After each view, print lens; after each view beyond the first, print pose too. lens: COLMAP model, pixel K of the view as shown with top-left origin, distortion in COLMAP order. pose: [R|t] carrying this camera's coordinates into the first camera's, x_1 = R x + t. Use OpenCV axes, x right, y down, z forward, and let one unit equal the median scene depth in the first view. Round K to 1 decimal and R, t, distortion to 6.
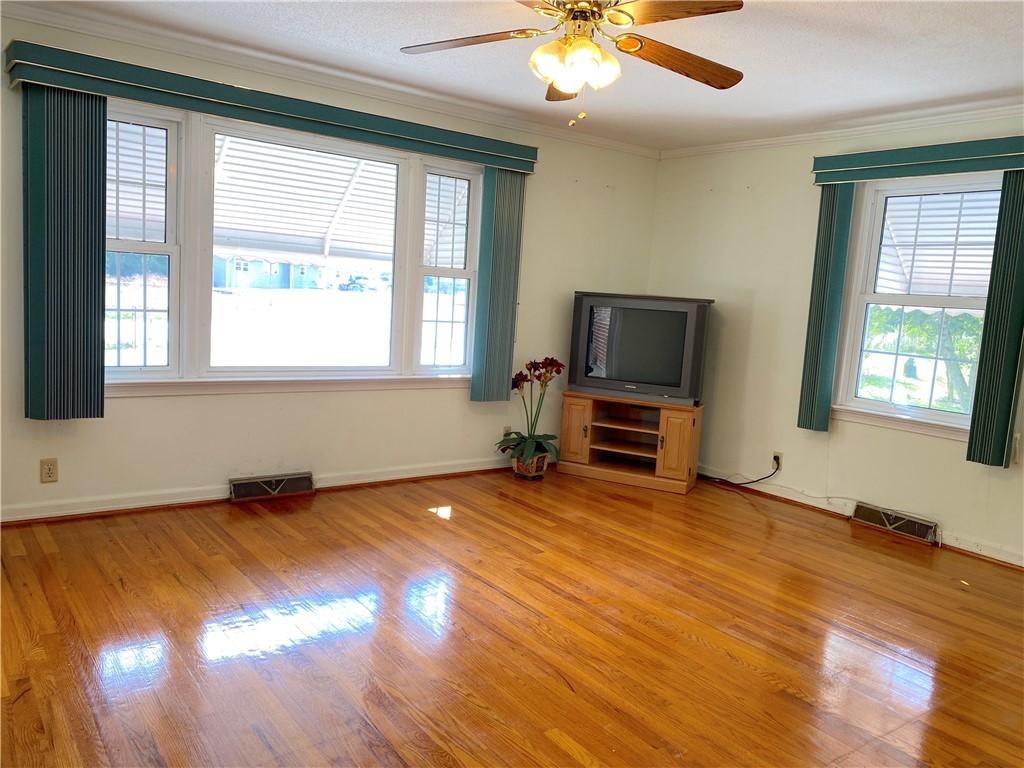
lens RADIAL K [[775.8, 0, 516.1], [0, 775.8, 370.0], [0, 0, 1]] dist [0.068213, -0.008018]
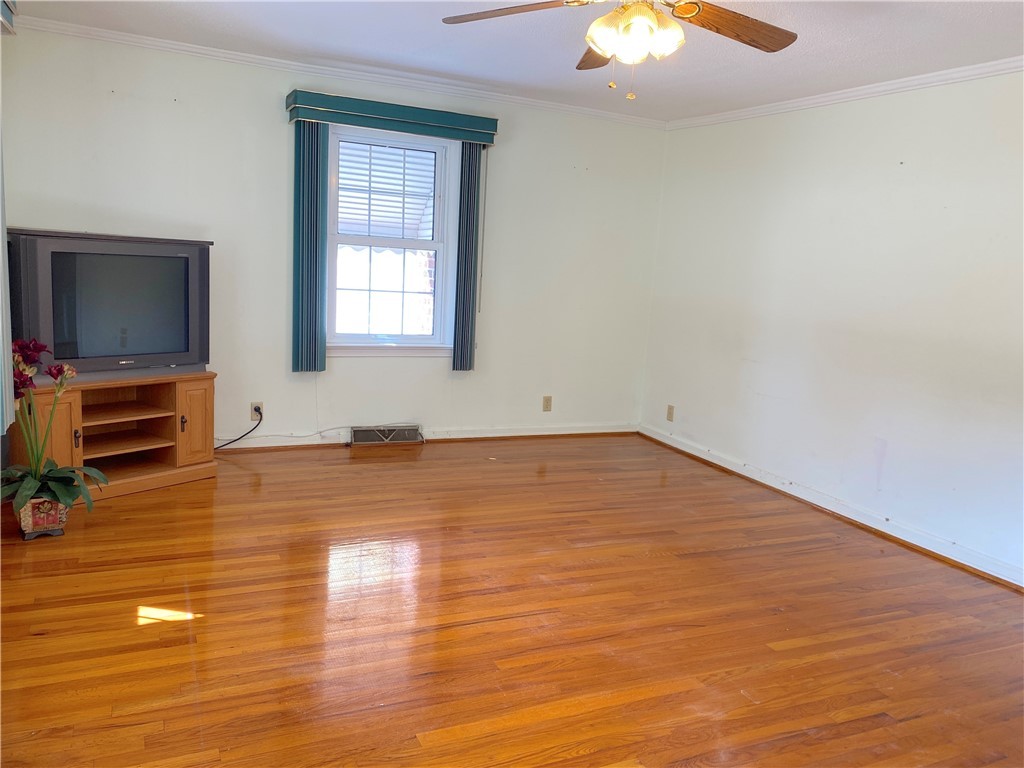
lens RADIAL K [[775.8, 0, 516.1], [0, 775.8, 370.0], [0, 0, 1]] dist [0.068213, -0.008018]
pose [[0.226868, -0.190322, 0.955148, -0.543015], [0.051534, 0.981692, 0.183371, -0.100118], [-0.972561, 0.007622, 0.232523, 0.528267]]
